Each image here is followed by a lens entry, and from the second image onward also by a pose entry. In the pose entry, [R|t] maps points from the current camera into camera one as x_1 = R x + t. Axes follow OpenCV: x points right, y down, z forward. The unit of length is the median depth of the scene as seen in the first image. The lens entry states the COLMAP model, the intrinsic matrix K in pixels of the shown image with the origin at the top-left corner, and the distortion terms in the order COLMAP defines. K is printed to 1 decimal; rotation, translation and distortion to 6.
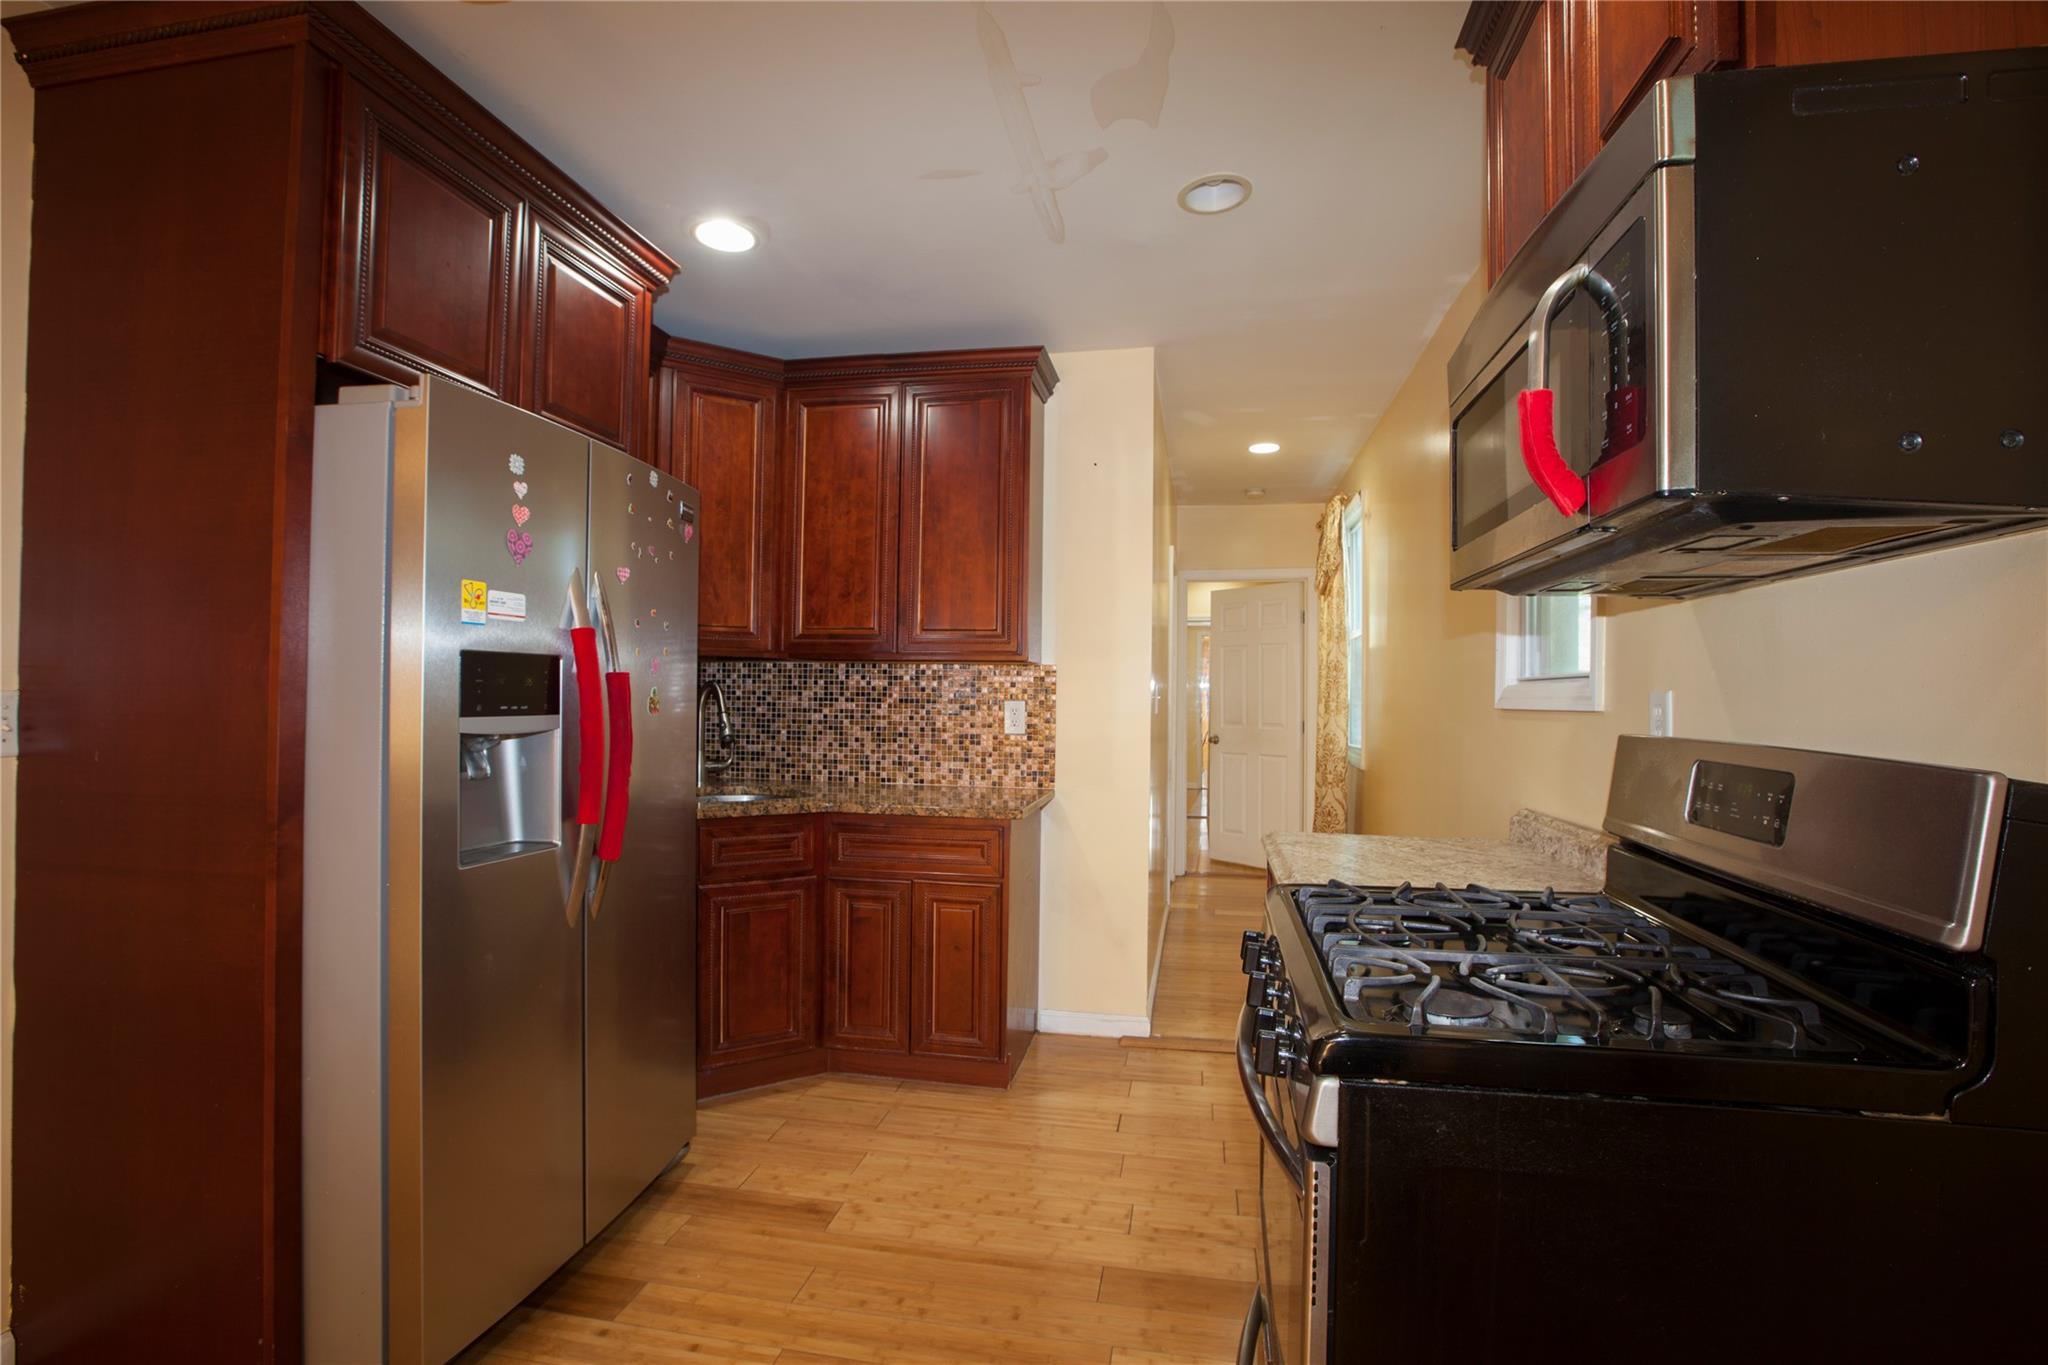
lens RADIAL K [[921.5, 0, 1025.9], [0, 921.5, 688.0], [0, 0, 1]] dist [-0.020124, -0.000023]
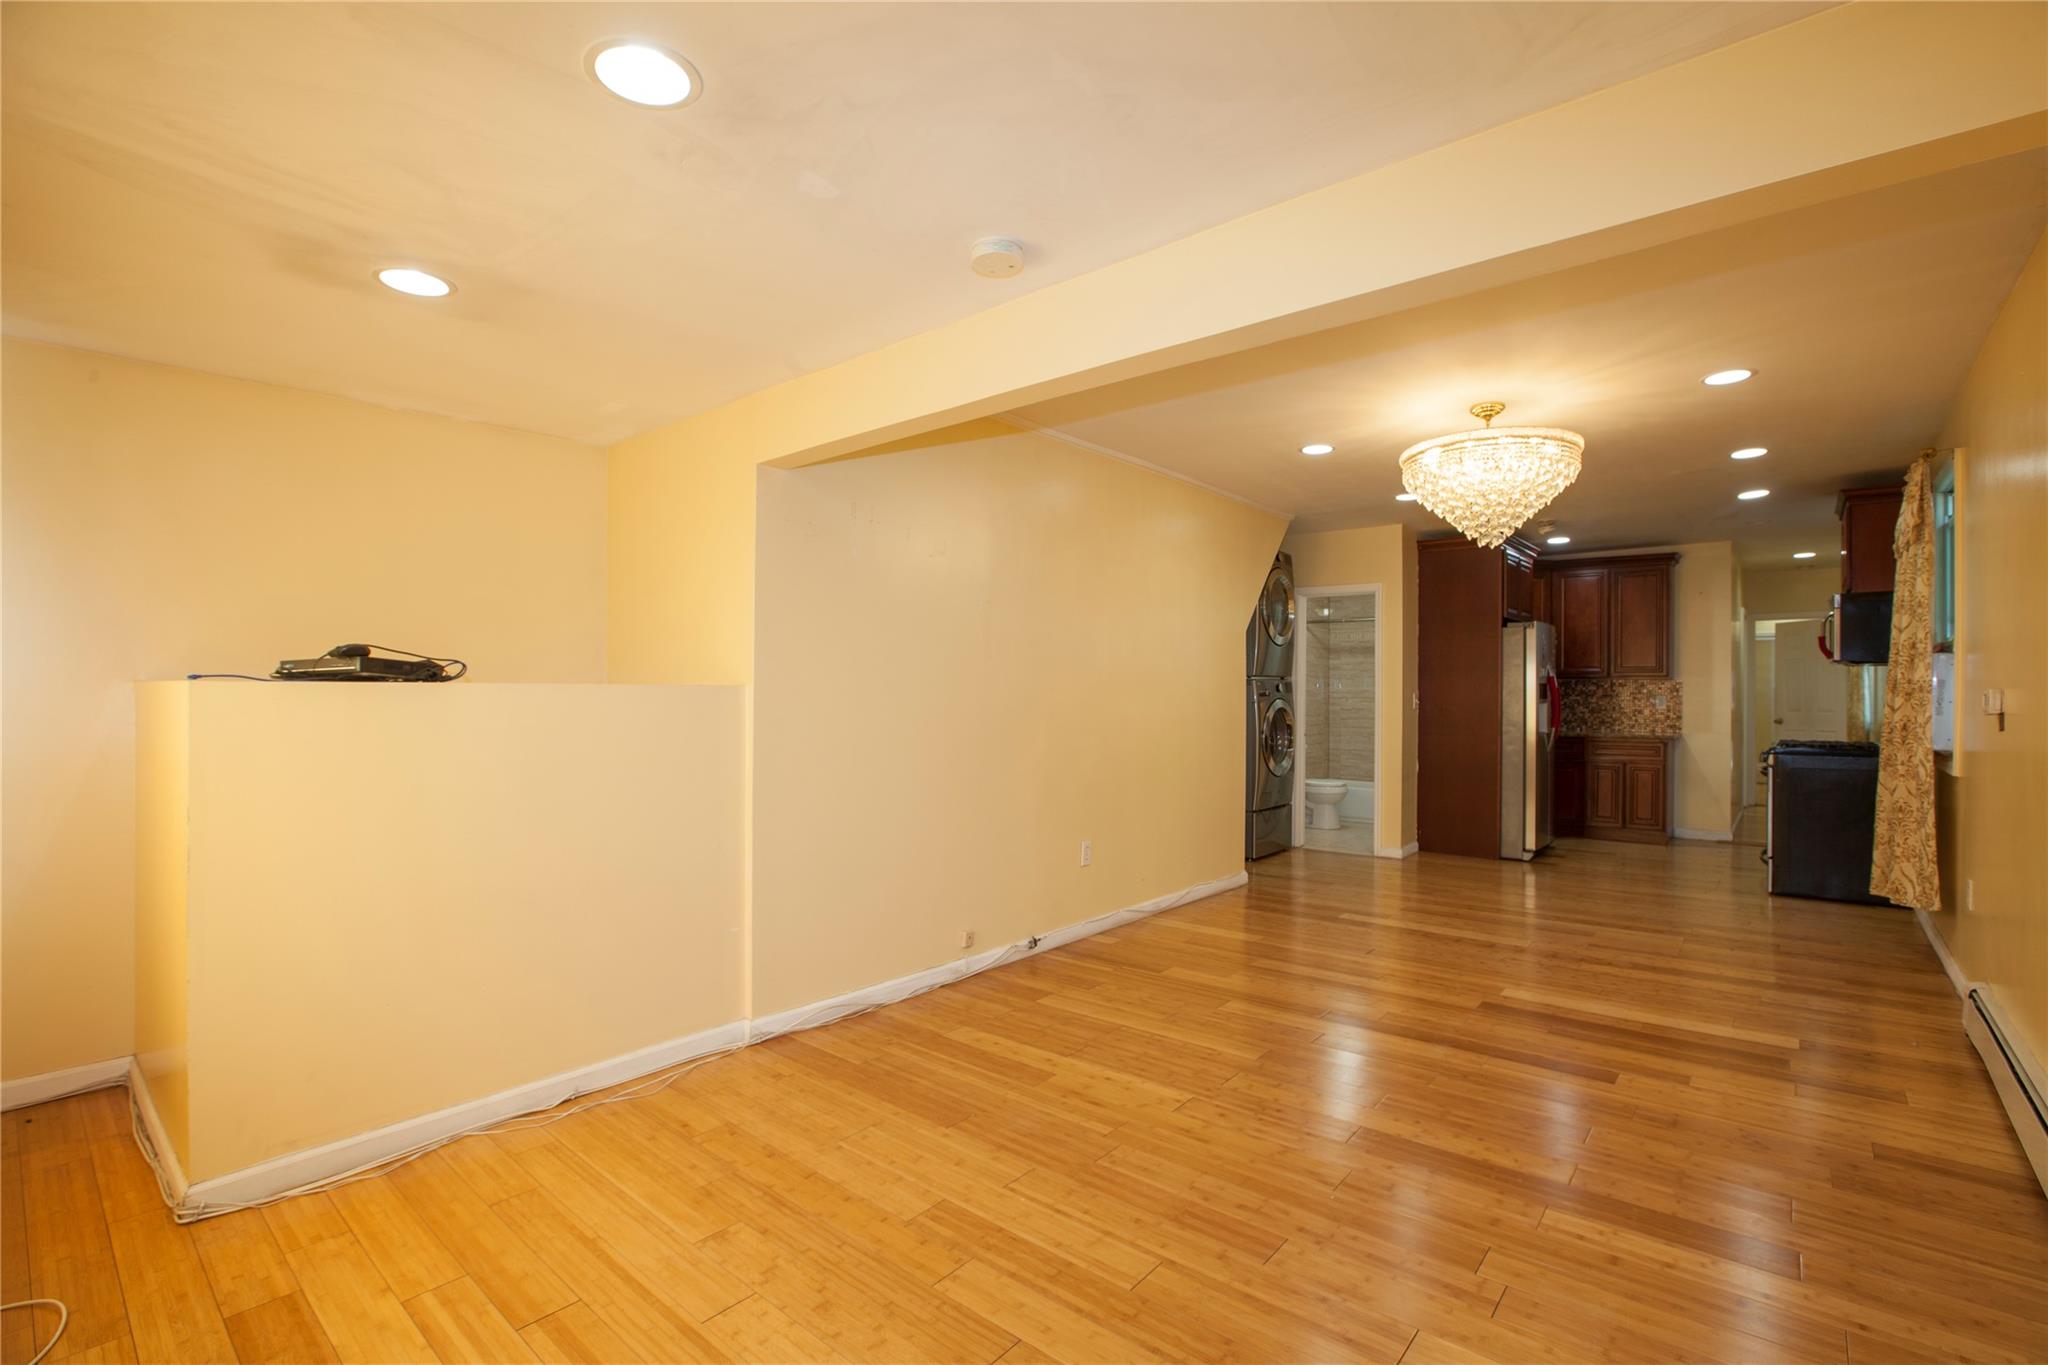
lens RADIAL K [[921.5, 0, 1024.0], [0, 921.5, 702.0], [0, 0, 1]] dist [-0.020124, -0.000023]
pose [[0.872124, -0.007278, -0.489231, -0.287522], [0.014519, 0.999834, 0.011009, -0.017323], [0.489070, -0.016704, 0.872085, -1.792722]]
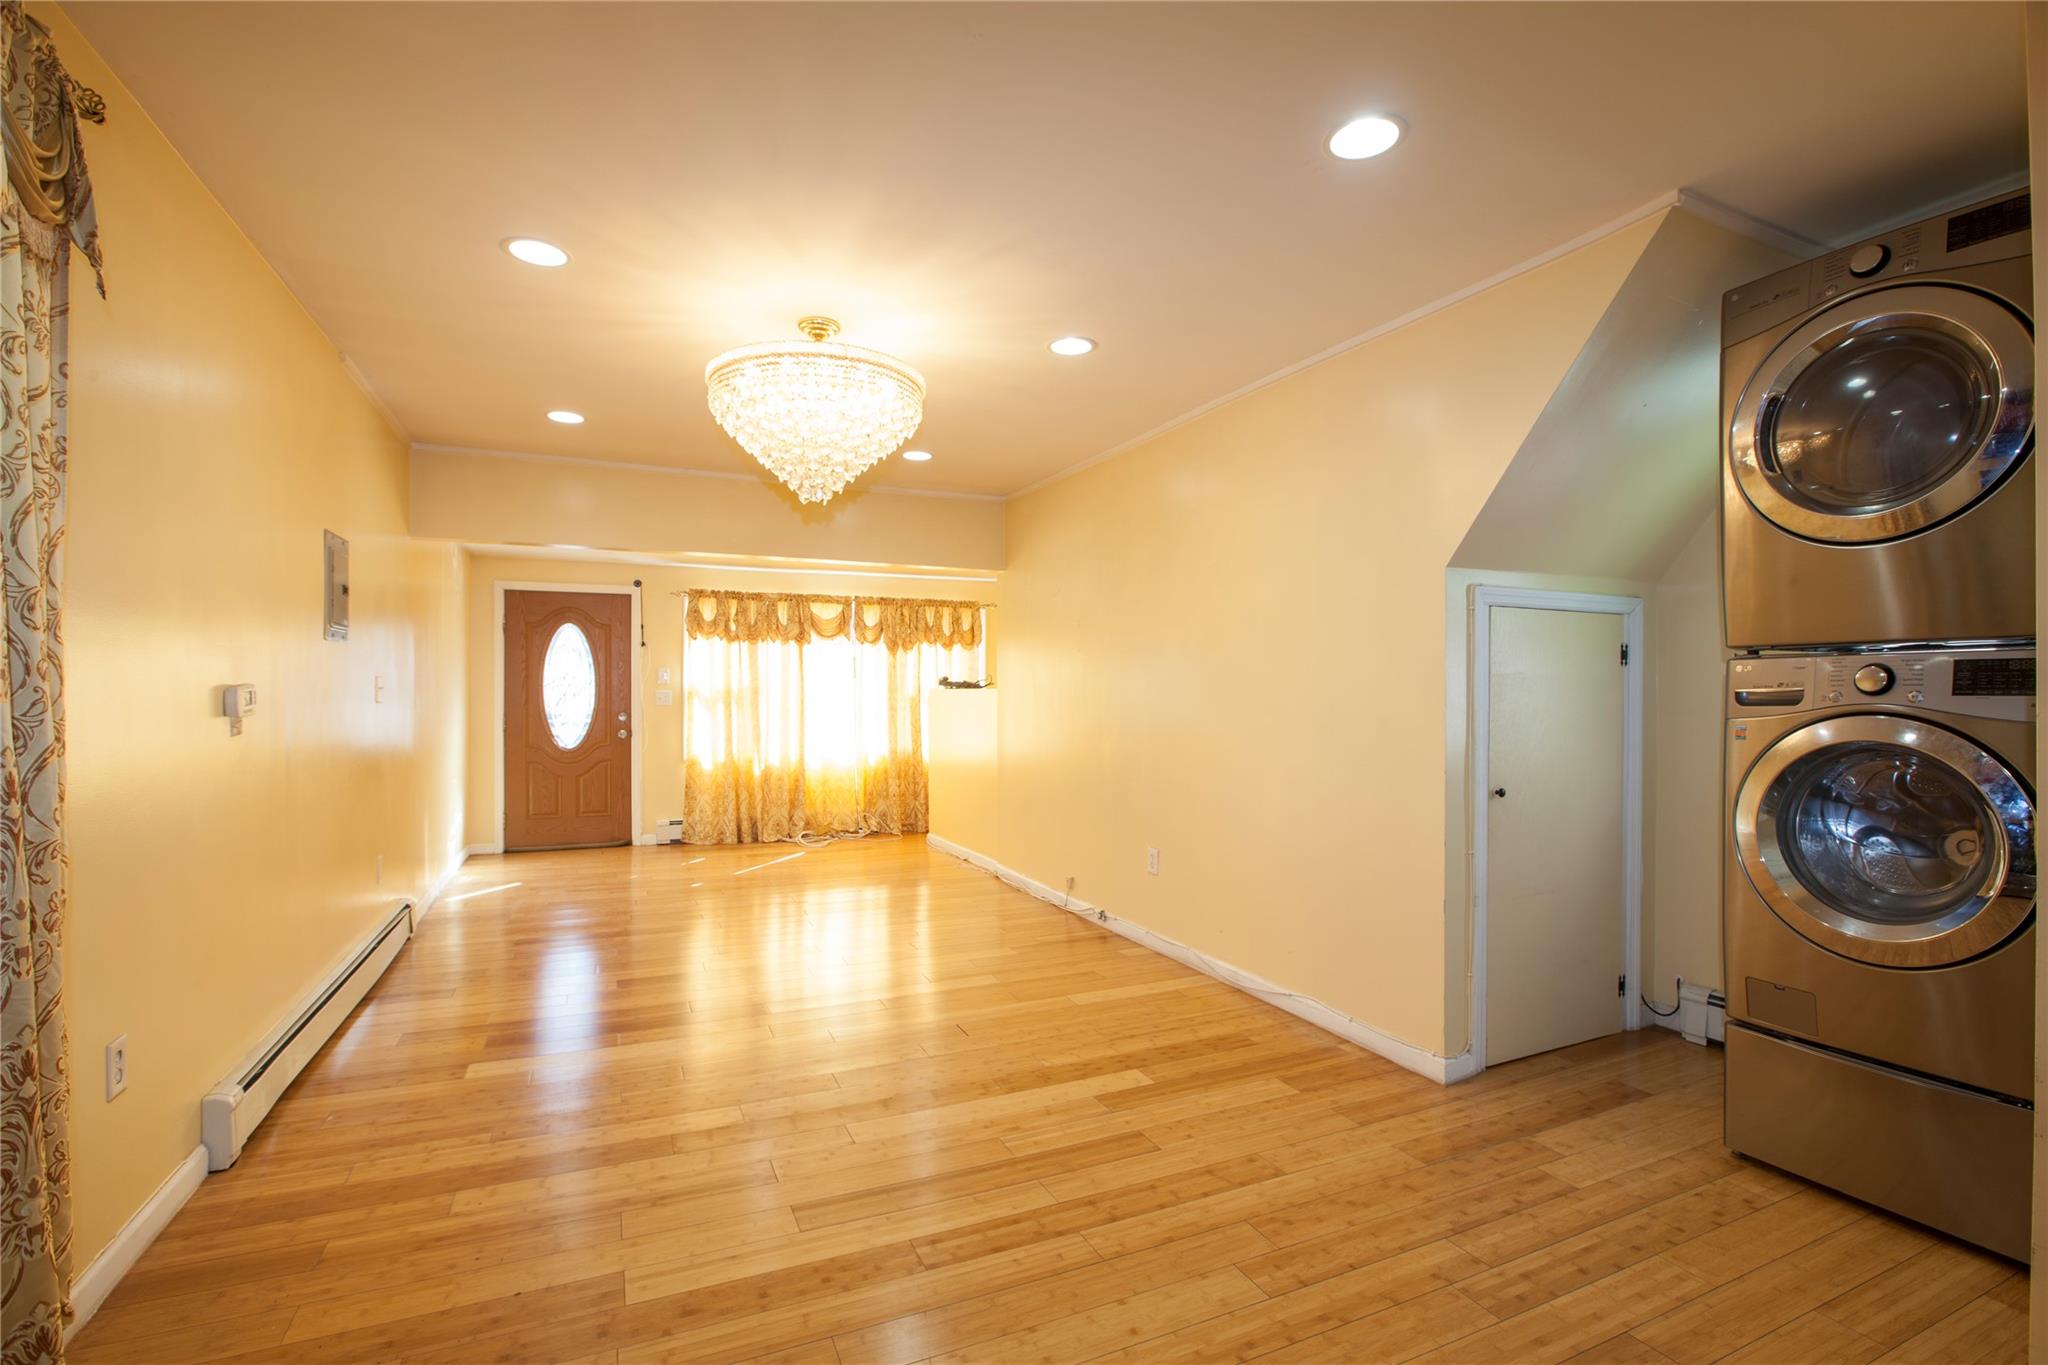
lens RADIAL K [[921.5, 0, 1023.8], [0, 921.5, 689.7], [0, 0, 1]] dist [-0.020124, -0.000023]
pose [[-0.819326, -0.011987, -0.573202, 0.234442], [-0.000712, 0.999802, -0.019891, 0.030713], [0.573327, -0.015889, -0.819173, 2.010512]]
